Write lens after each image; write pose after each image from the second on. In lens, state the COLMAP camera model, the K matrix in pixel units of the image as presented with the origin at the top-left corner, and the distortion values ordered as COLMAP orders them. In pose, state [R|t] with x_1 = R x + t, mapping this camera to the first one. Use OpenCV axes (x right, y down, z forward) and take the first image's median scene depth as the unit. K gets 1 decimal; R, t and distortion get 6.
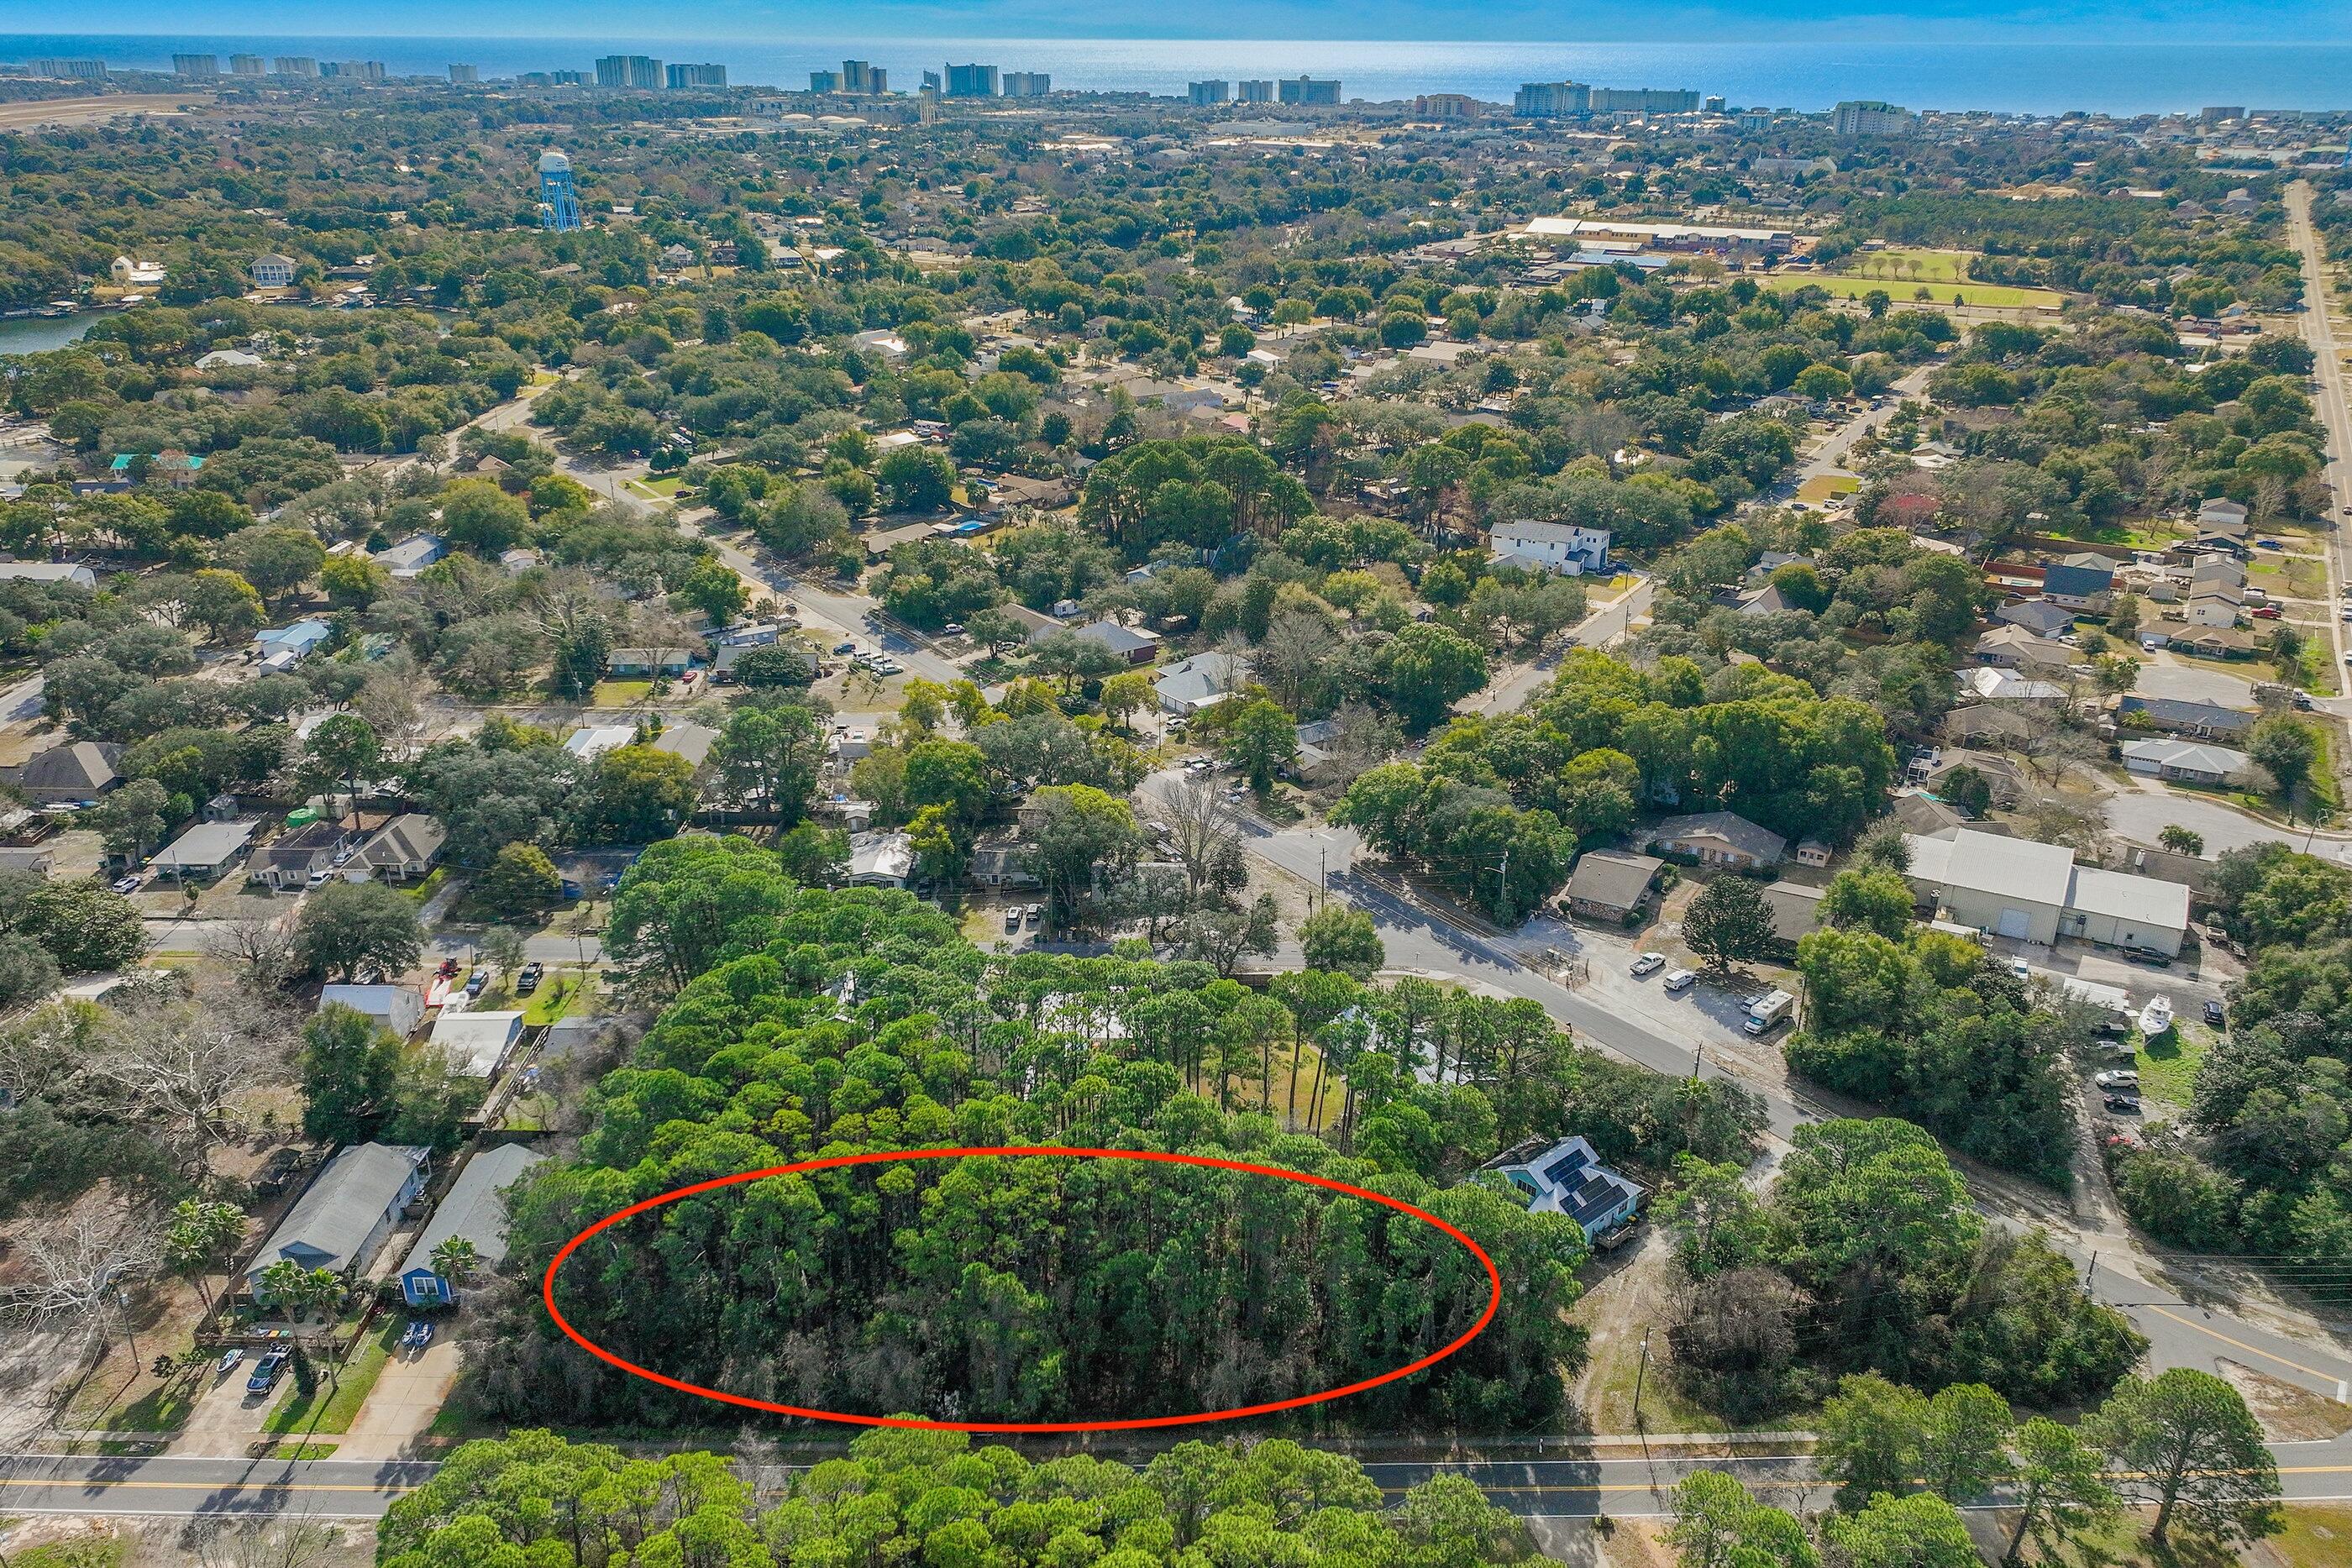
lens RADIAL K [[1806.6, 0, 1183.4], [0, 1806.6, 796.5], [0, 0, 1]] dist [0.004330, 0.005753]
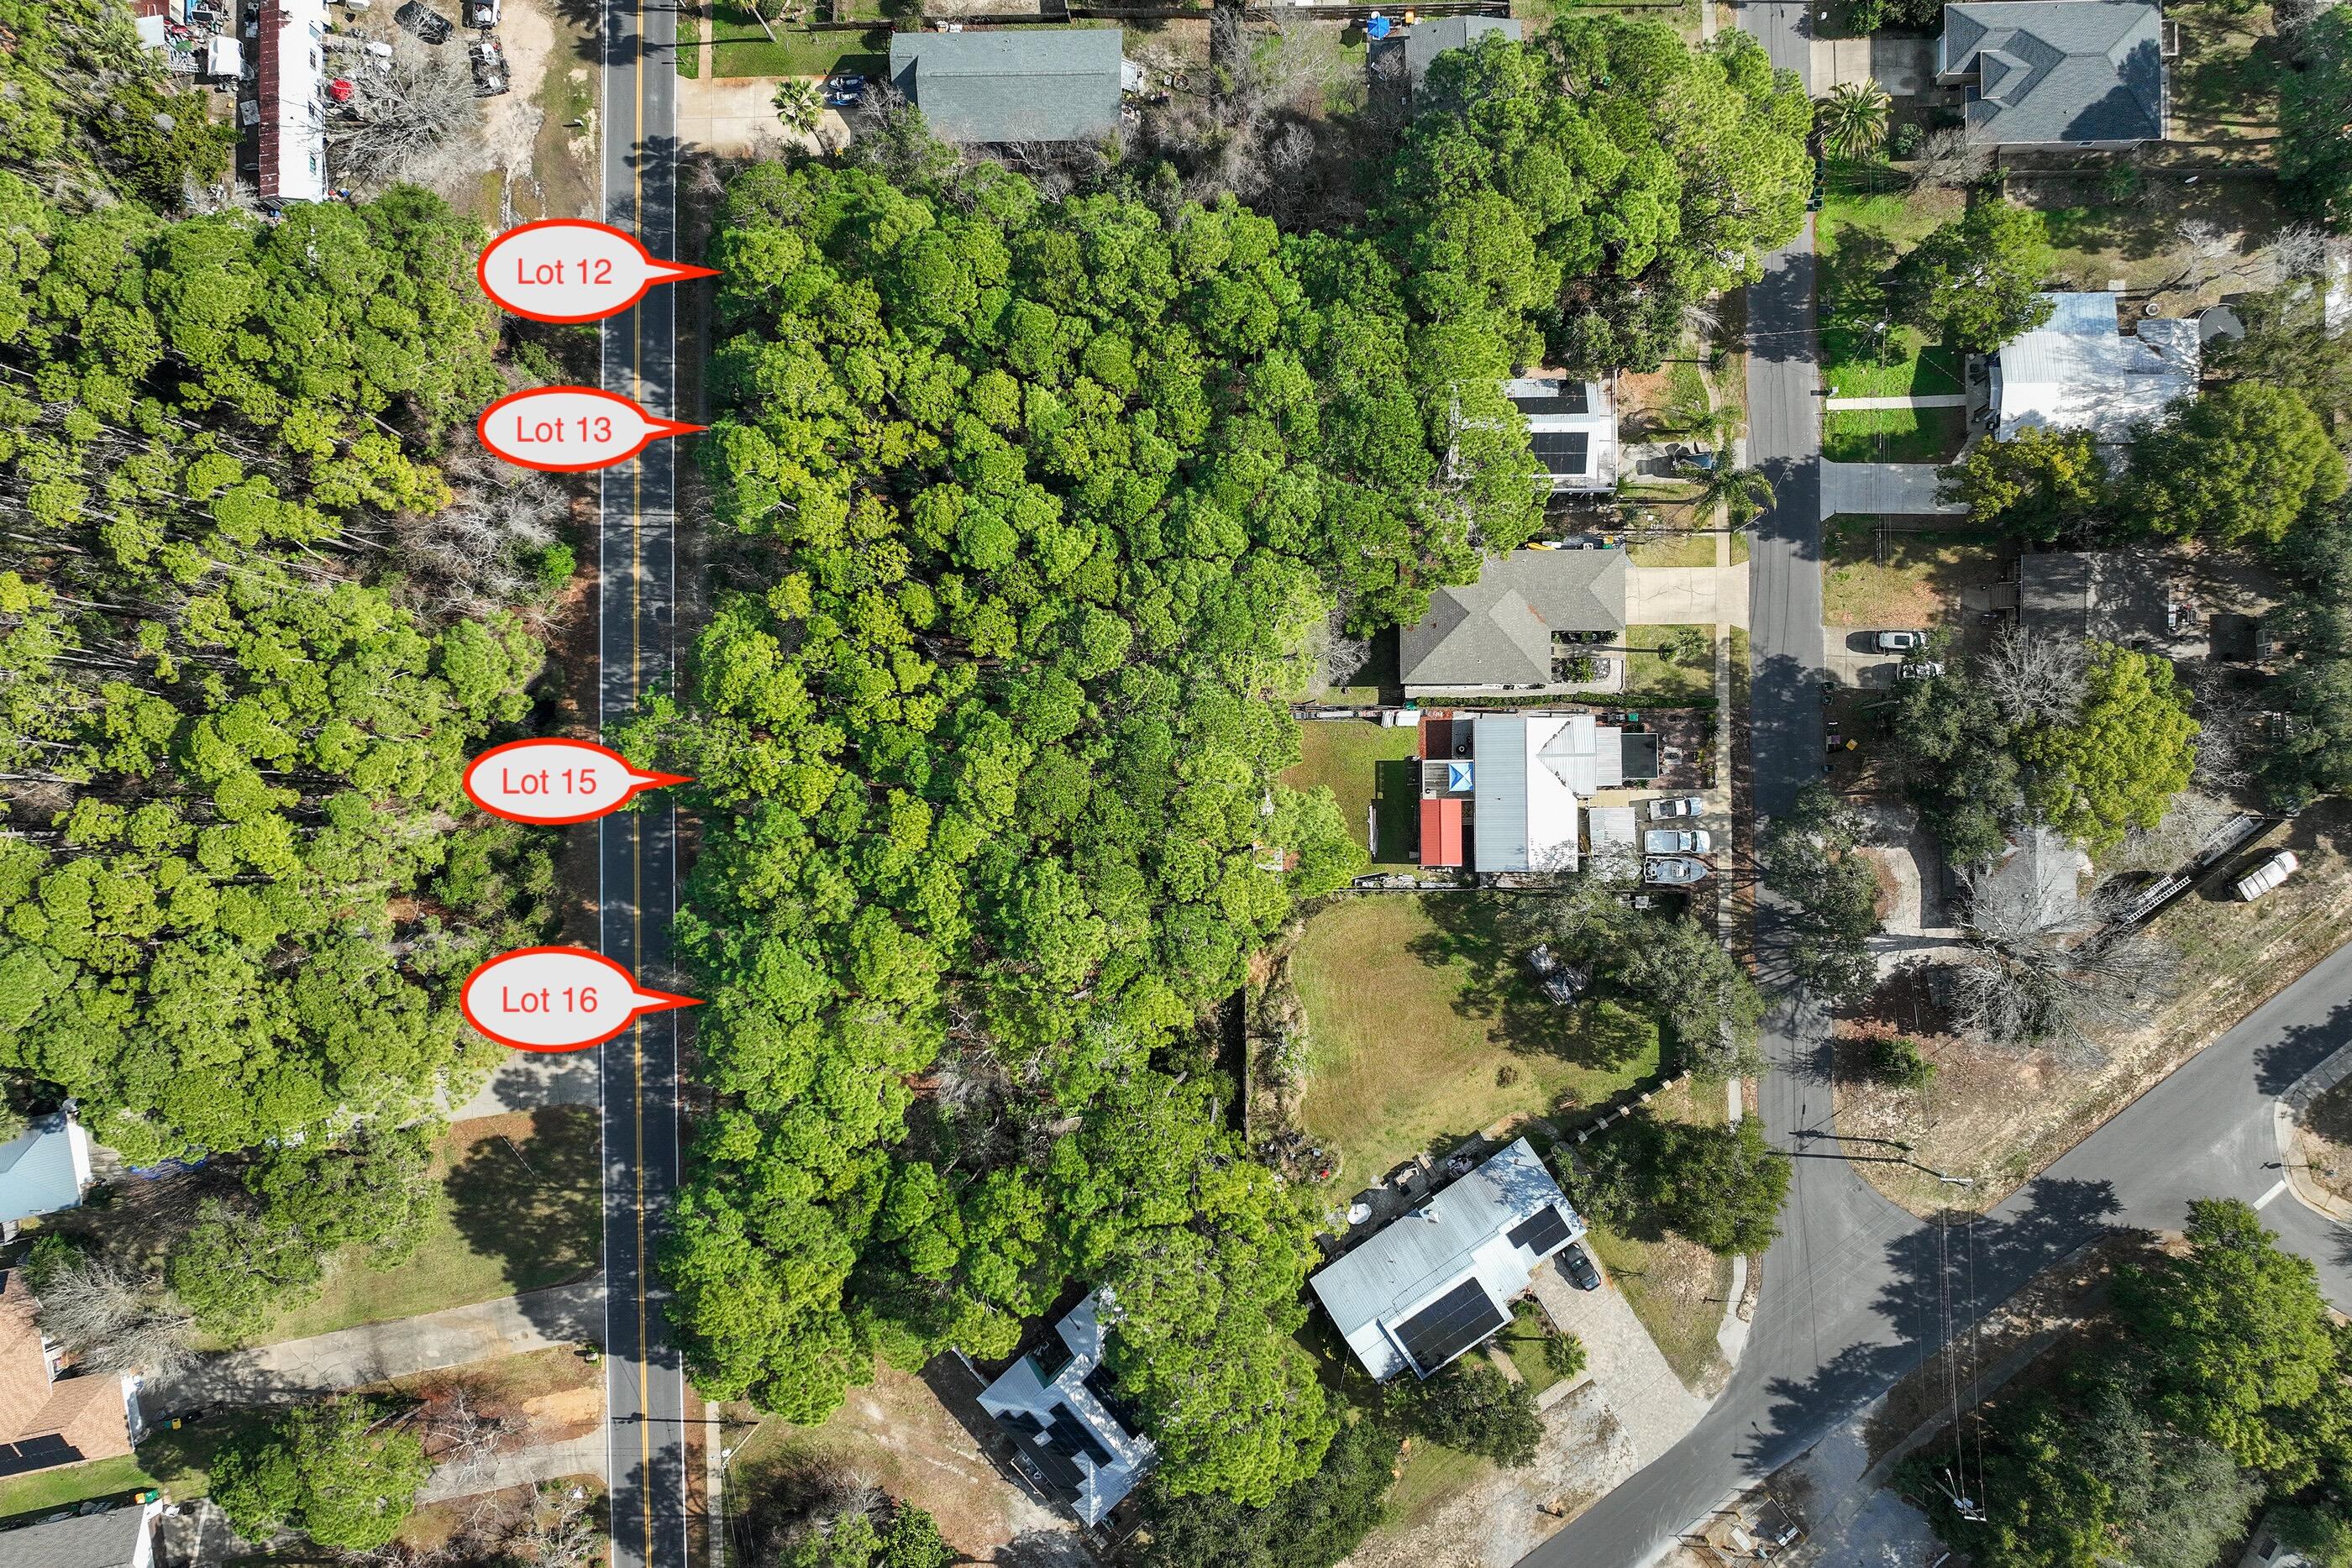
lens RADIAL K [[1709.8, 0, 1182.1], [0, 1709.8, 799.6], [0, 0, 1]] dist [0.005293, 0.004141]
pose [[0.009930, 0.999083, -0.041644, -0.013307], [-0.357469, 0.042440, 0.932960, -0.230532], [0.933872, 0.005622, 0.357563, 0.357498]]
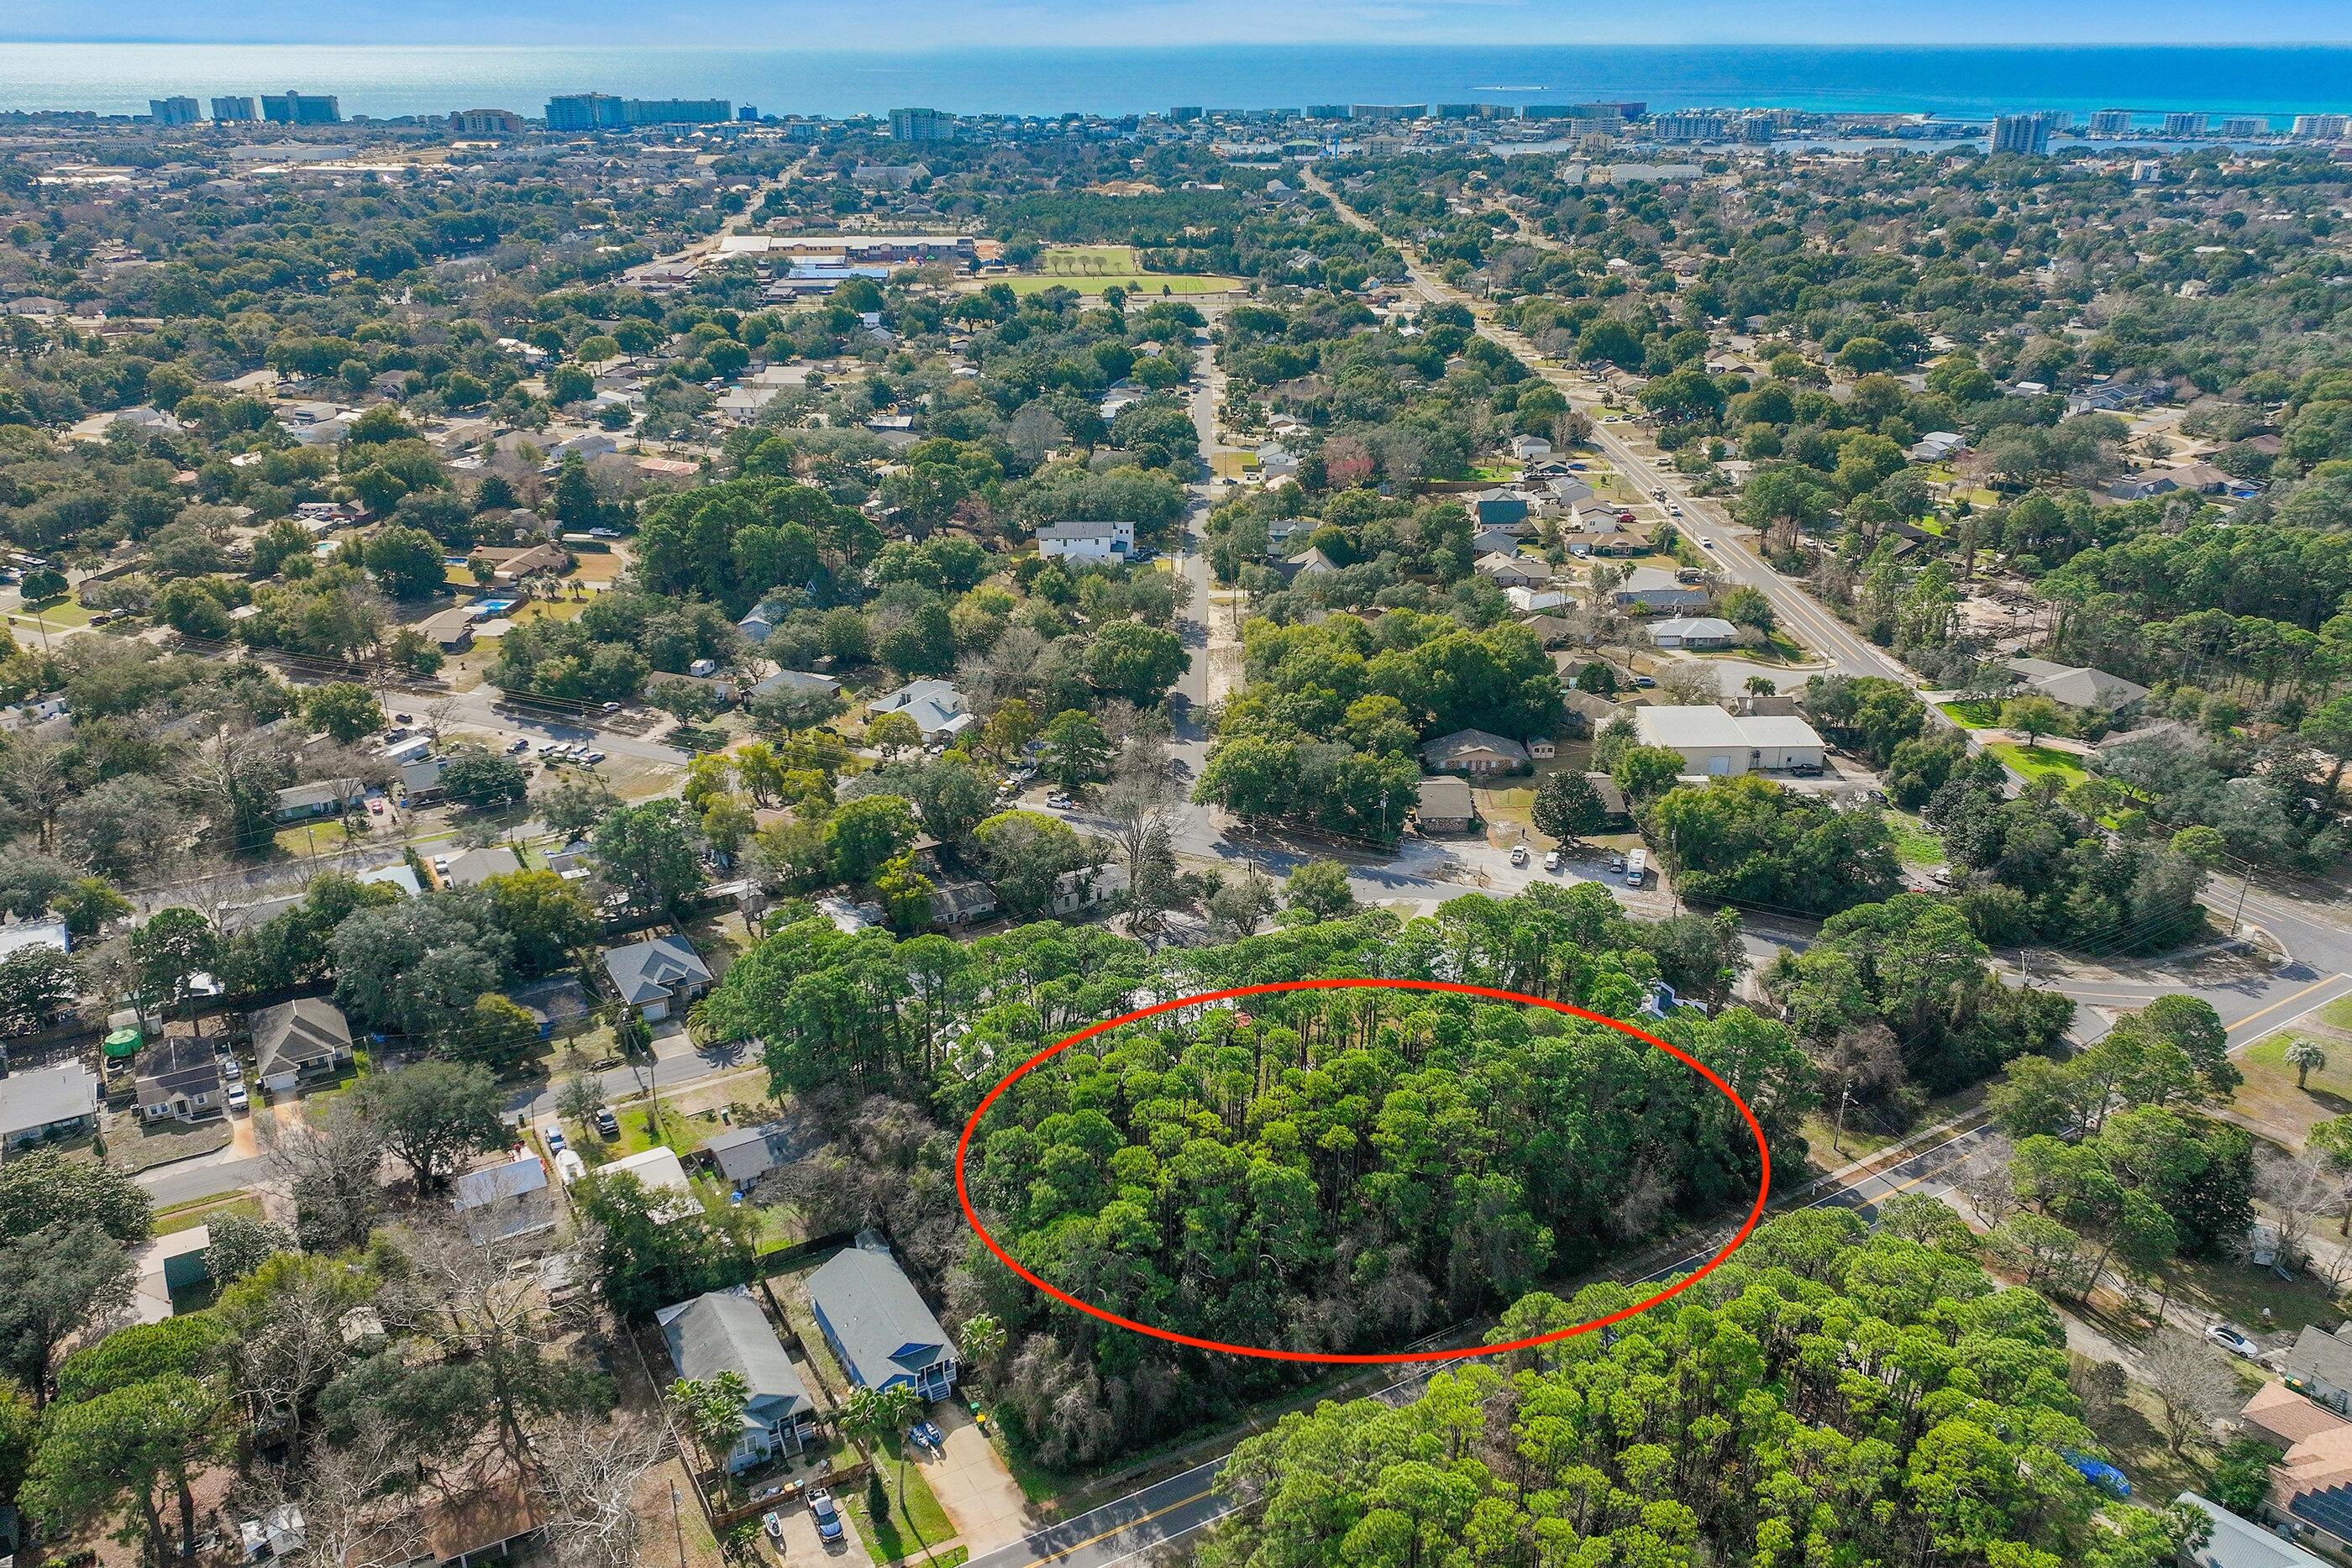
lens RADIAL K [[1827.0, 0, 1180.6], [0, 1827.0, 785.0], [0, 0, 1]] dist [0.005773, 0.005822]
pose [[0.864849, -0.194035, 0.463018, -0.292642], [0.199396, 0.979186, 0.037901, -0.026419], [-0.460735, 0.059545, 0.885538, 0.009668]]
